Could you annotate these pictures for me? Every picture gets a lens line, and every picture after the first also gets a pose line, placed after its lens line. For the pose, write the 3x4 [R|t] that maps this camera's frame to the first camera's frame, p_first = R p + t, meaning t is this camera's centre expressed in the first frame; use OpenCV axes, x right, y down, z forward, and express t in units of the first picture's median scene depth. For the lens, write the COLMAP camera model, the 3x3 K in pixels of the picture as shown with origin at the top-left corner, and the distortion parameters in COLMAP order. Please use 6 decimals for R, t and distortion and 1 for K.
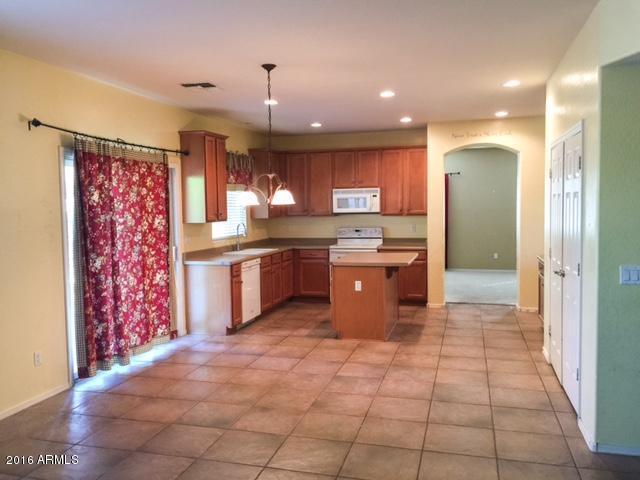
lens RADIAL K [[548.6, 0, 322.5], [0, 548.6, 229.3], [0, 0, 1]] dist [0.083223, -0.111932]
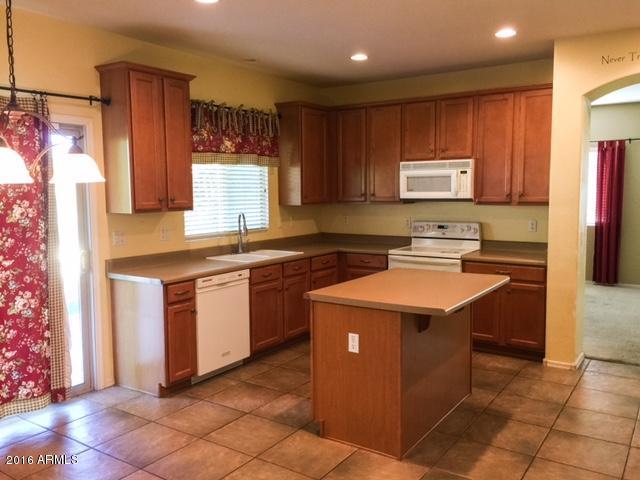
lens RADIAL K [[548.6, 0, 322.5], [0, 548.6, 229.3], [0, 0, 1]] dist [0.083223, -0.111932]
pose [[0.948228, 0.031797, -0.315995, 0.149012], [-0.020873, 0.999064, 0.037898, -0.017573], [0.316905, -0.029340, 0.948004, 0.378411]]
